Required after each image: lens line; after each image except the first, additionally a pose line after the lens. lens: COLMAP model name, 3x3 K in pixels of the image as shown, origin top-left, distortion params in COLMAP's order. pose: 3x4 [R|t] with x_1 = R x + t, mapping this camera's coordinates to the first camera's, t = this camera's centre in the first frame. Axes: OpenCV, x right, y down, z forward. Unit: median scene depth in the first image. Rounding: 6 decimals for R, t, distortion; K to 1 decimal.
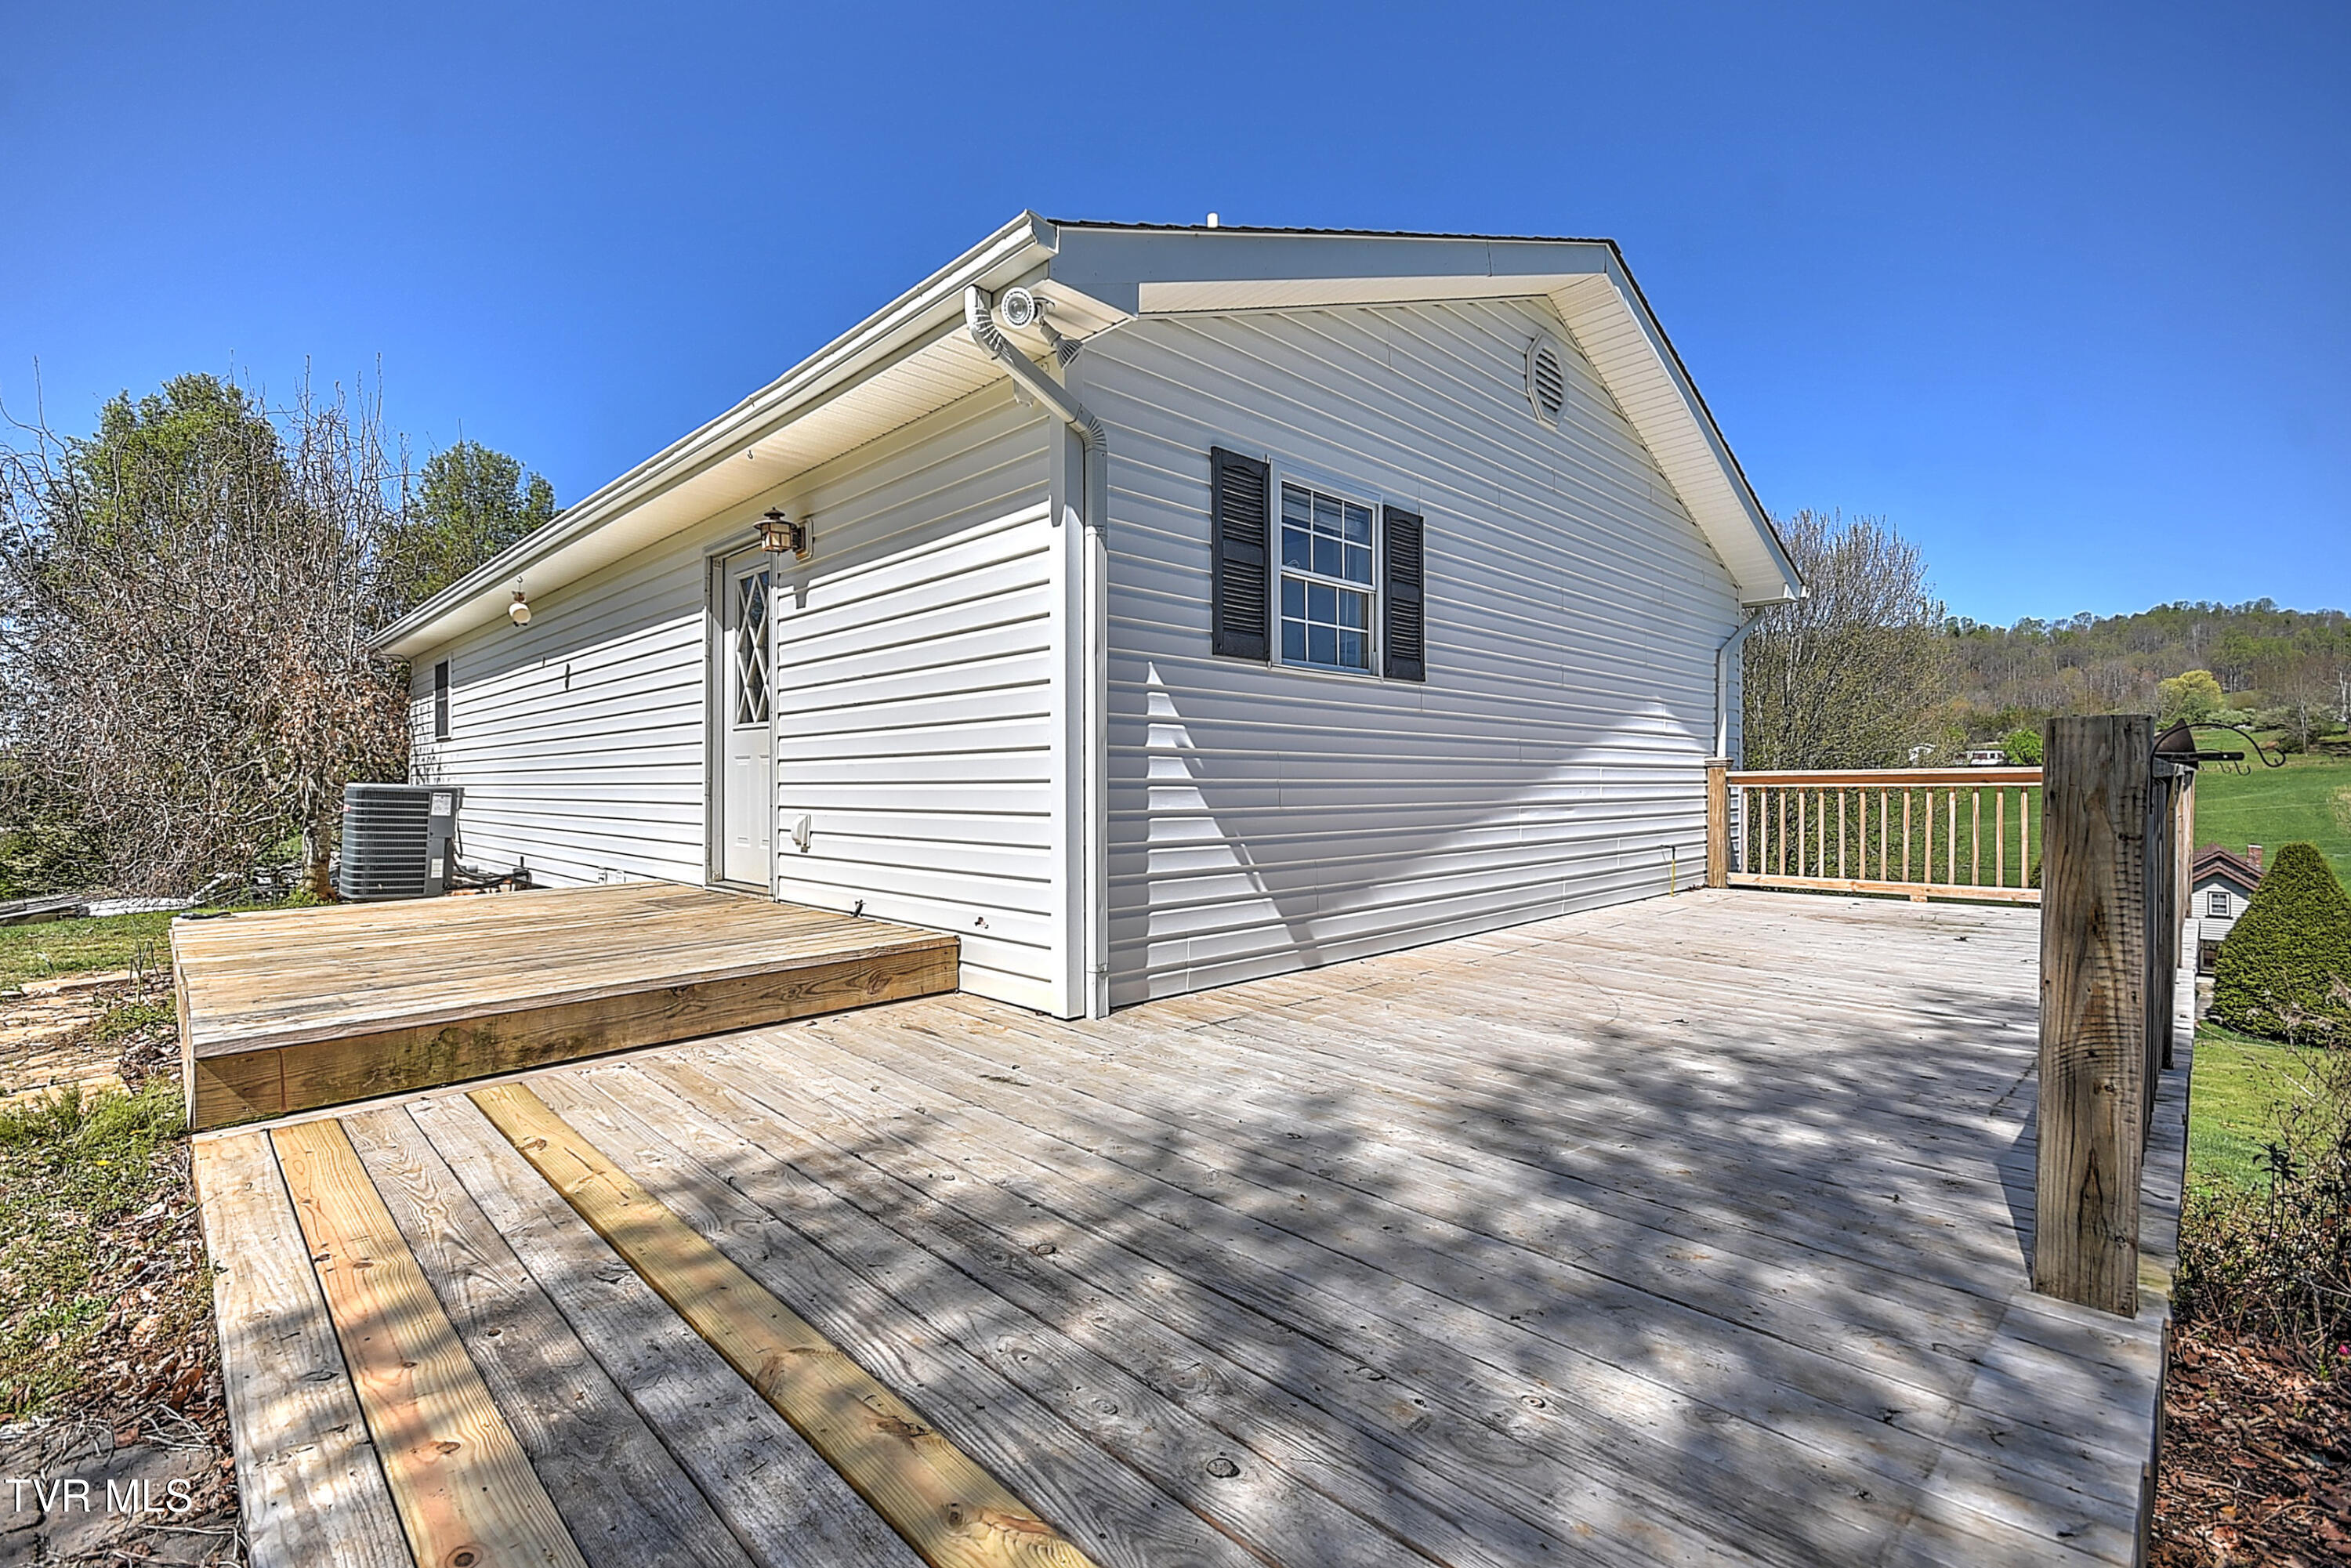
lens RADIAL K [[1019.5, 0, 1175.5], [0, 1019.5, 784.0], [0, 0, 1]] dist [0.002109, 0.000104]
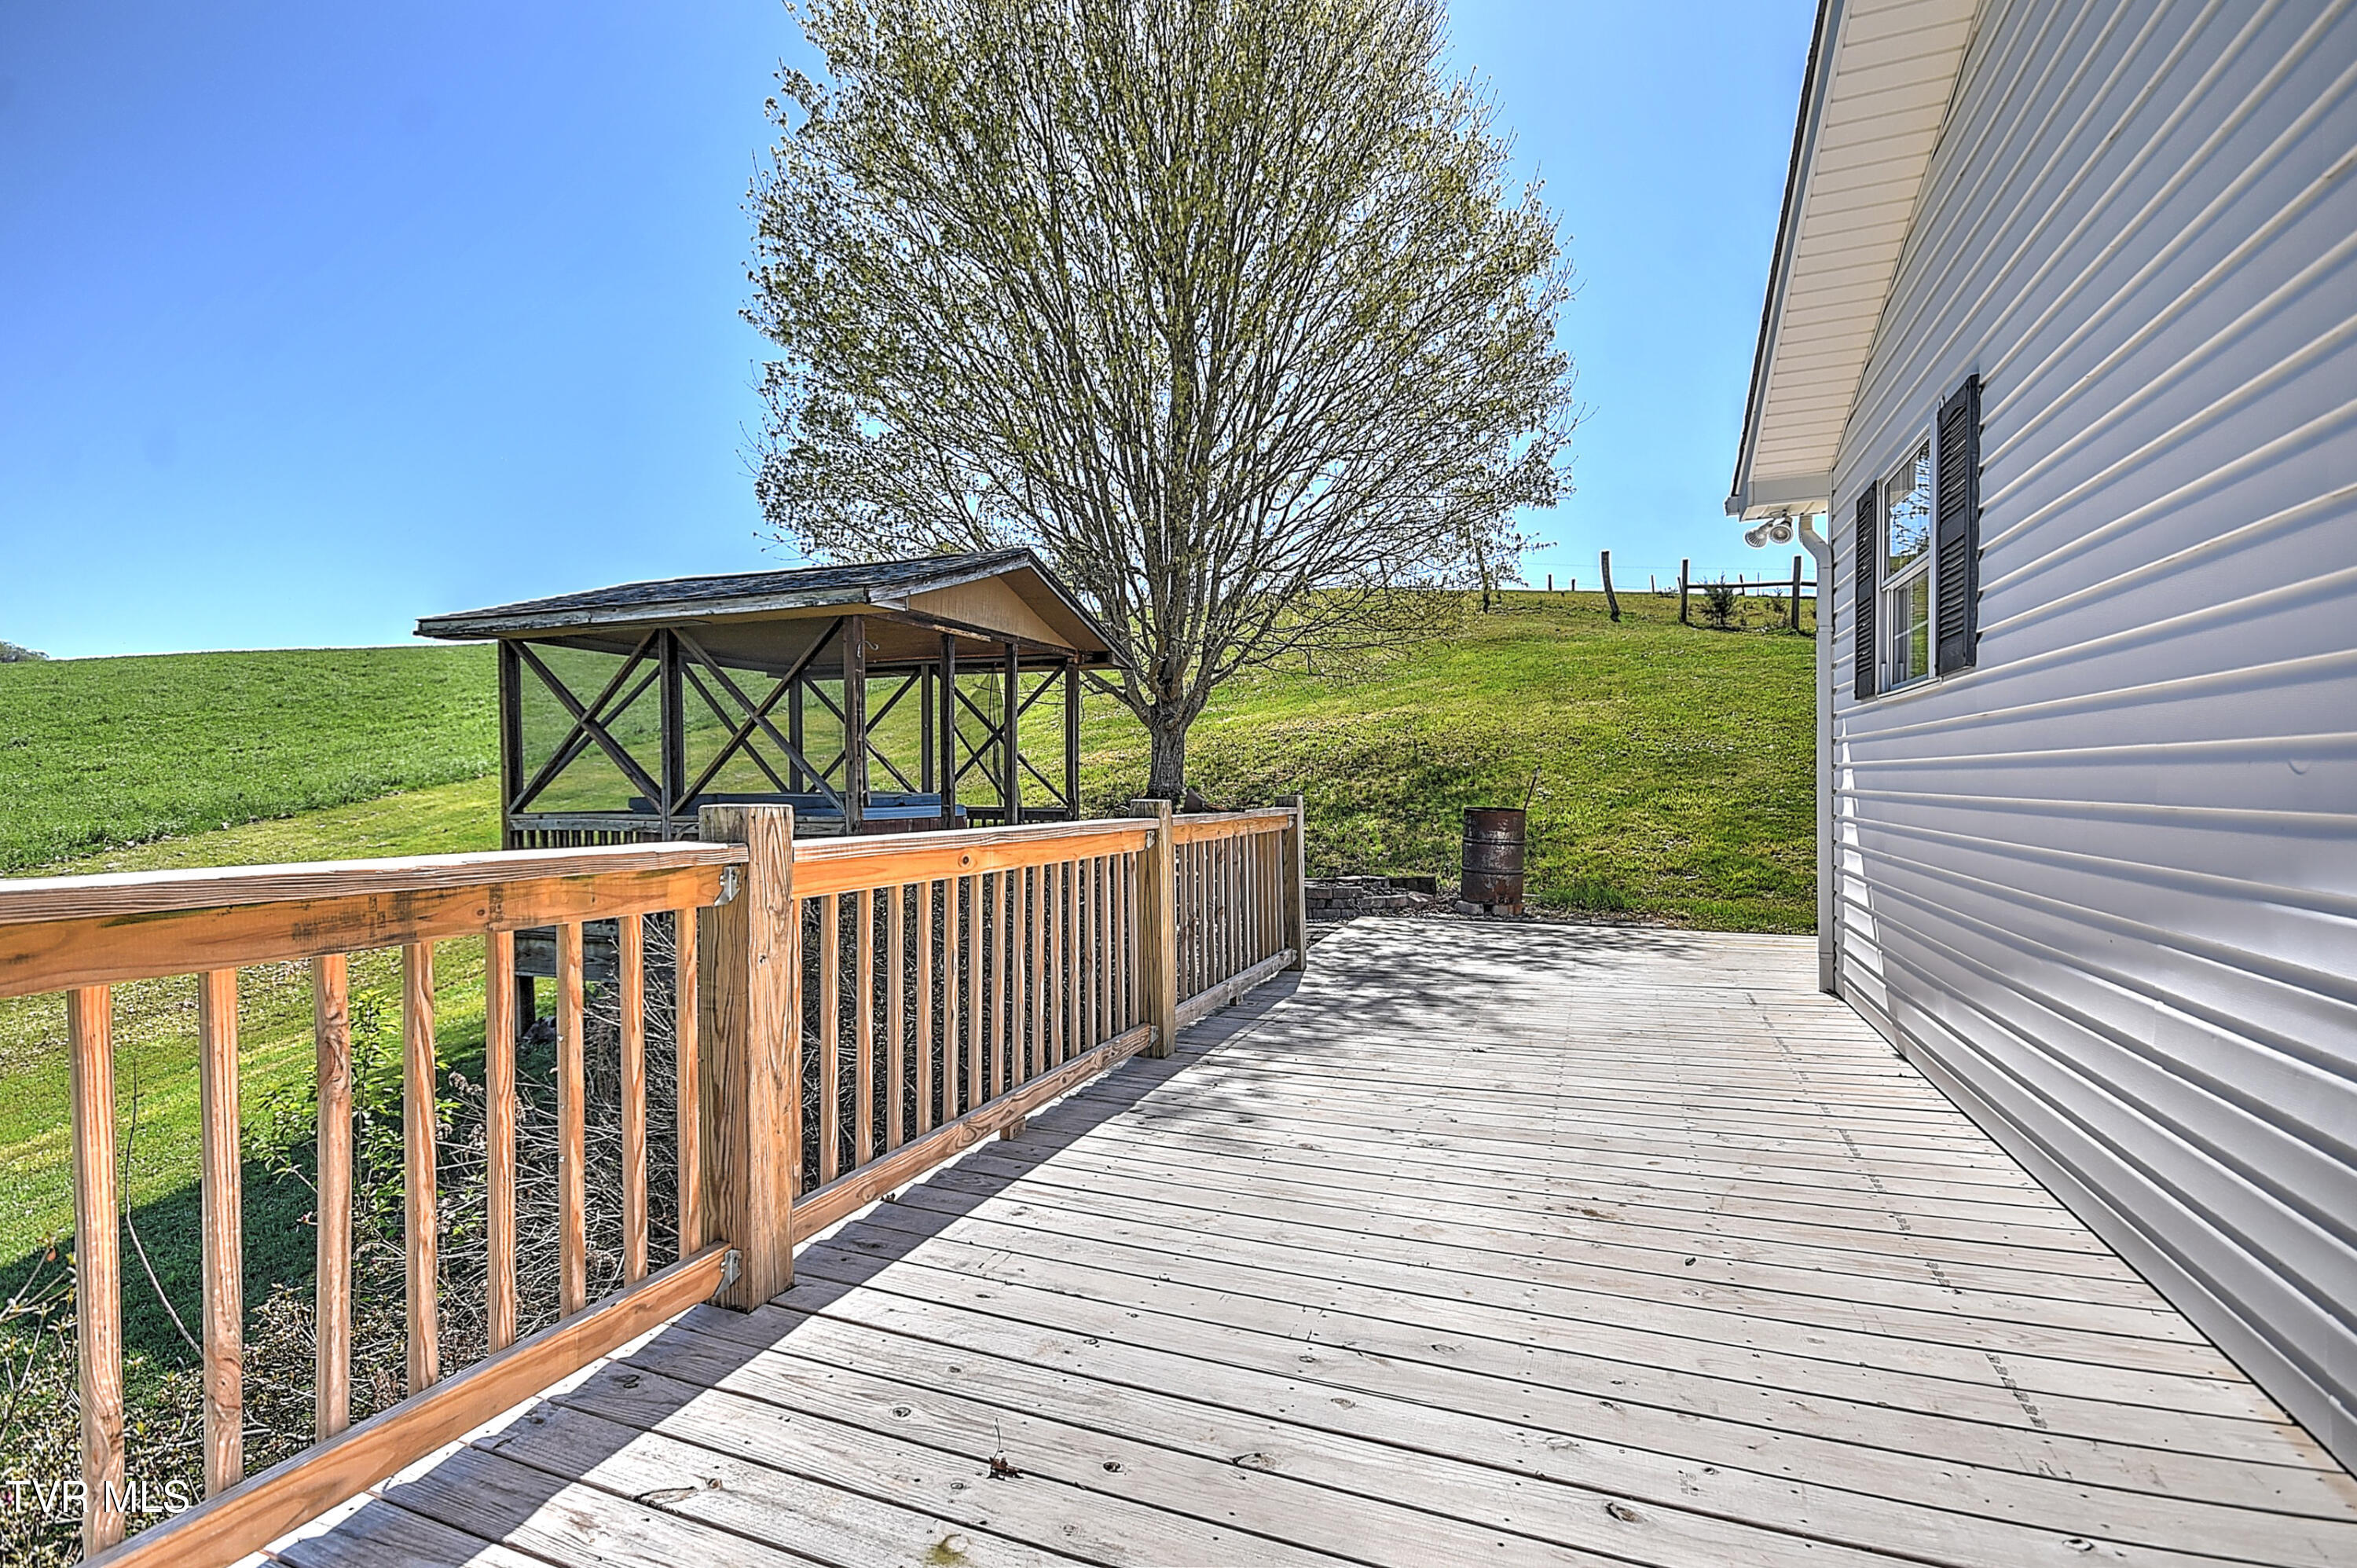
lens RADIAL K [[1087.3, 0, 1178.5], [0, 1087.3, 784.0], [0, 0, 1]] dist [-0.000503, -0.000037]
pose [[-0.912741, 0.005435, -0.408503, 2.057121], [0.005083, 0.999985, 0.001947, -0.087604], [0.408508, -0.000299, -0.912755, 3.169925]]
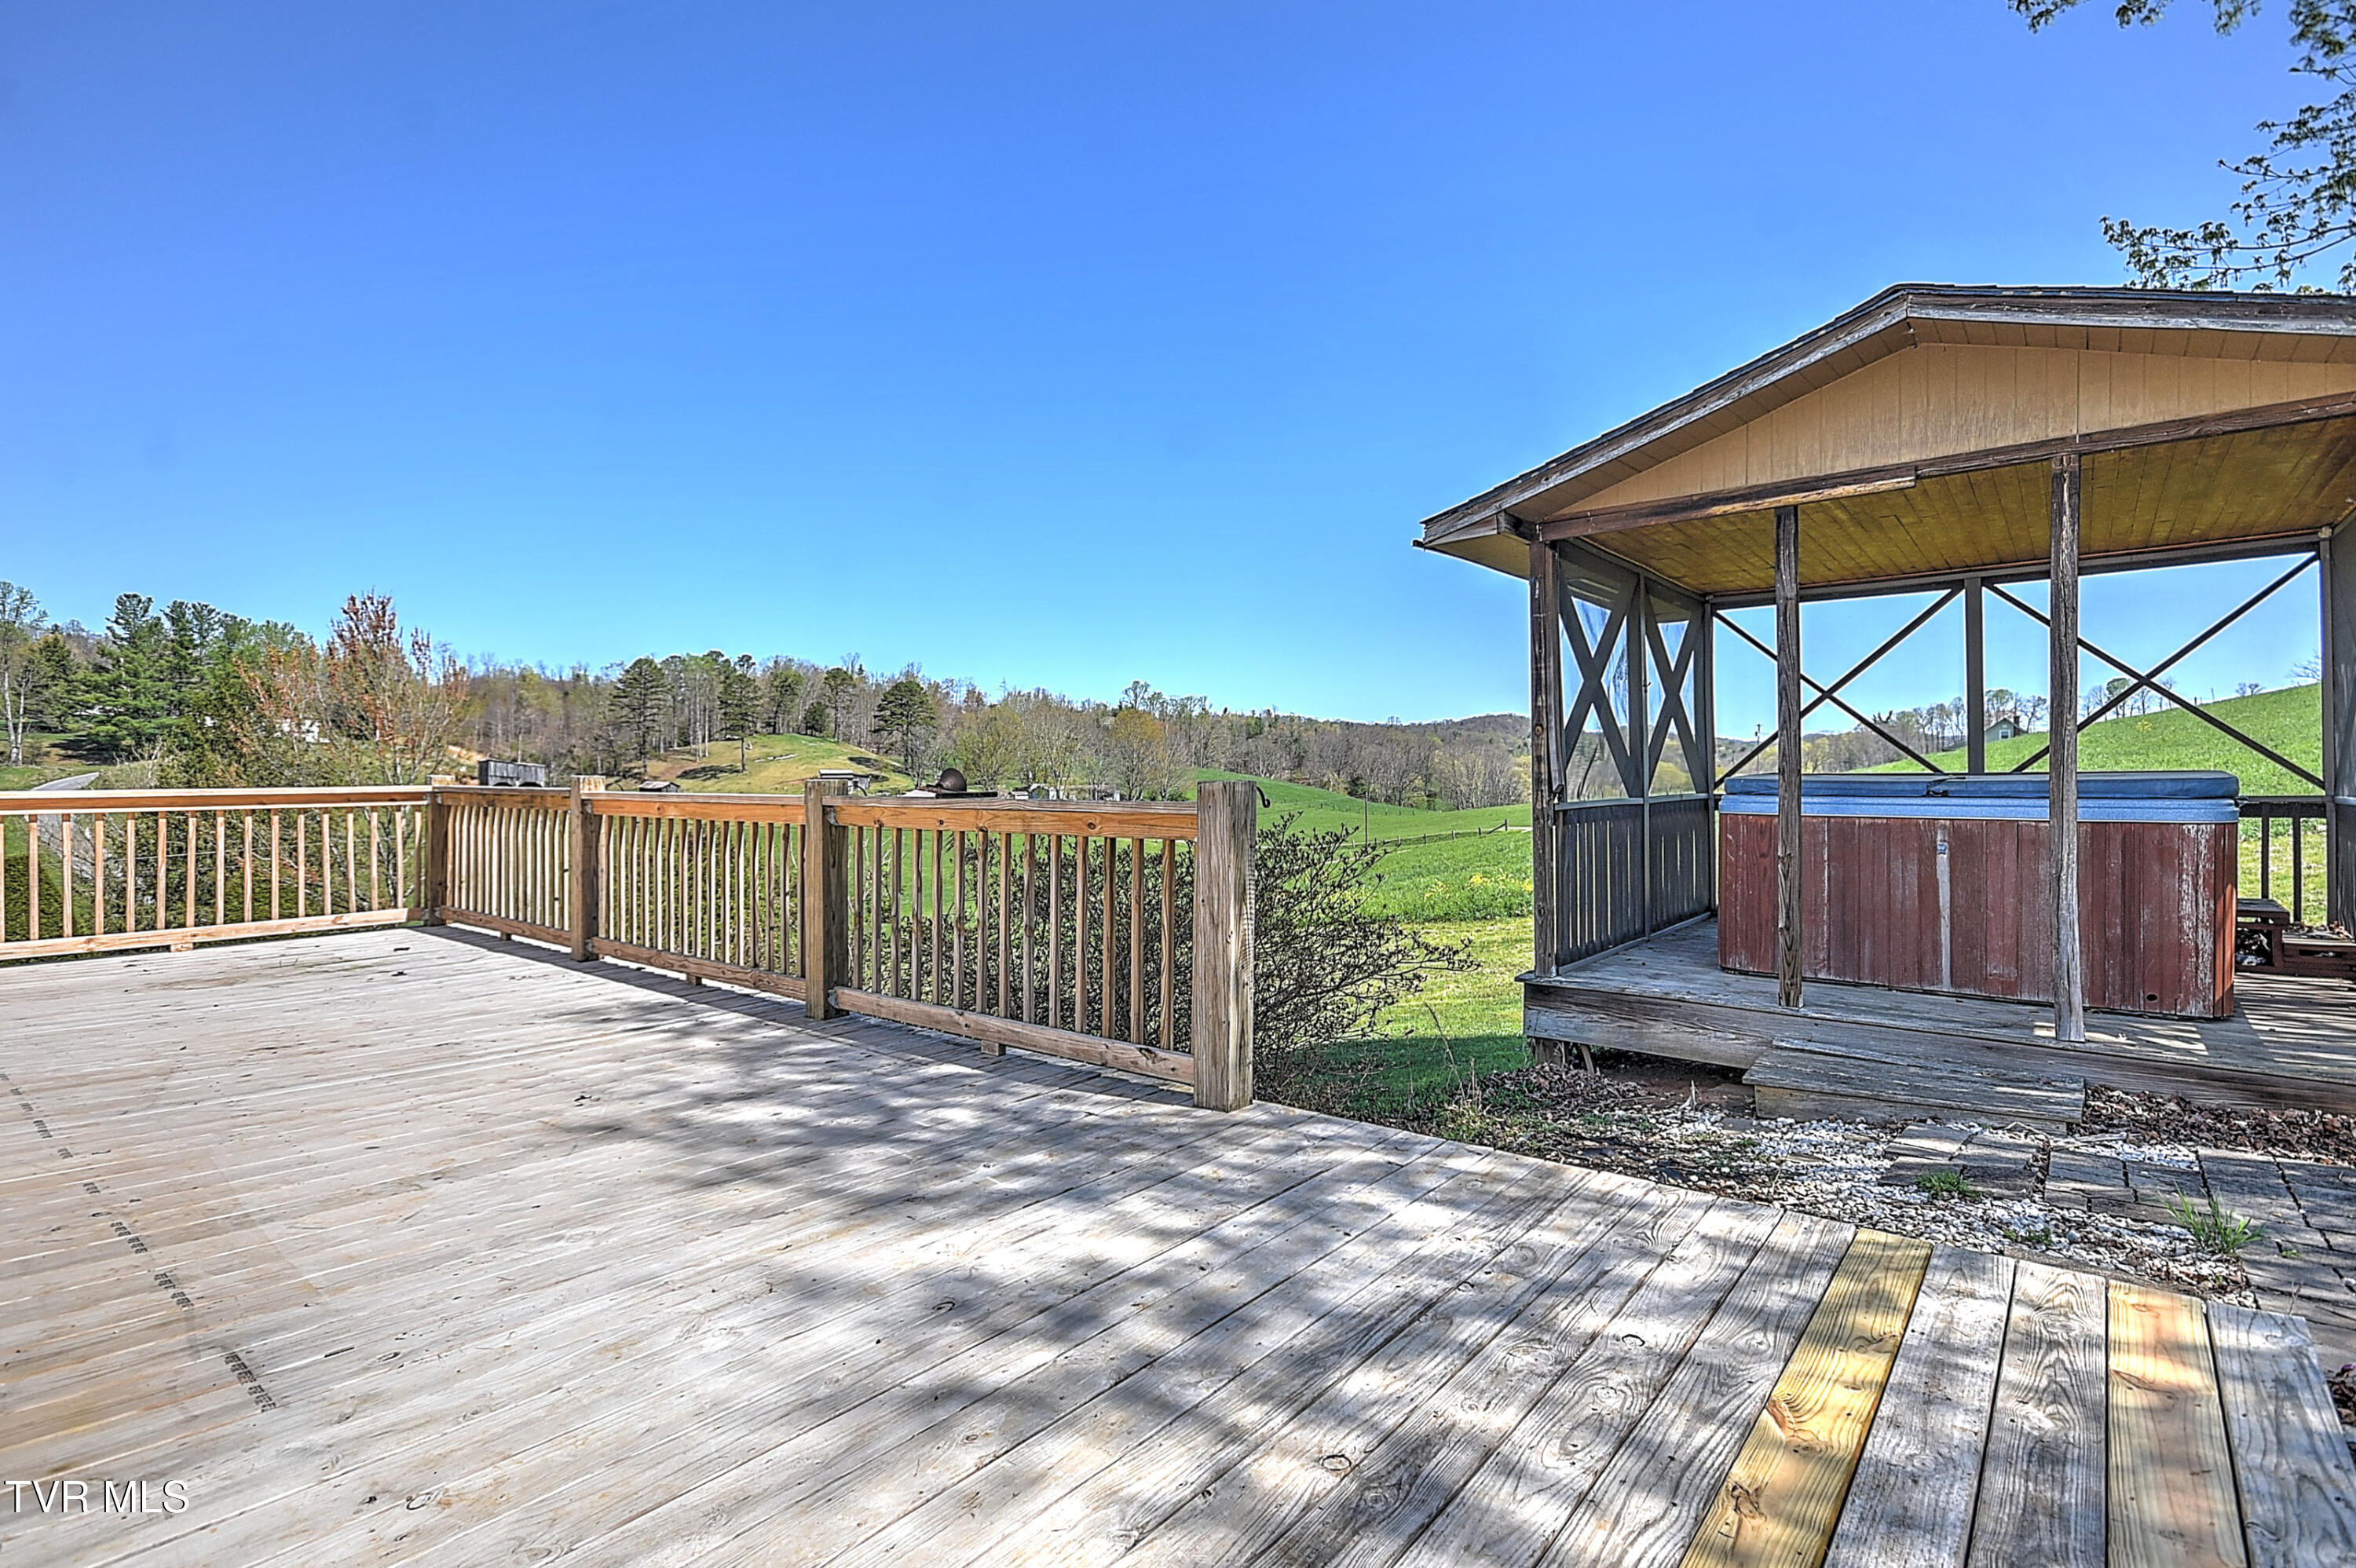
lens RADIAL K [[1147.5, 0, 1178.0], [0, 1147.5, 784.0], [0, 0, 1]] dist [0.022228, 0.000122]
pose [[-0.098531, -0.005321, 0.995120, -0.816079], [0.010818, 0.999921, 0.006418, -0.040060], [-0.995075, 0.011397, -0.098465, 1.018173]]
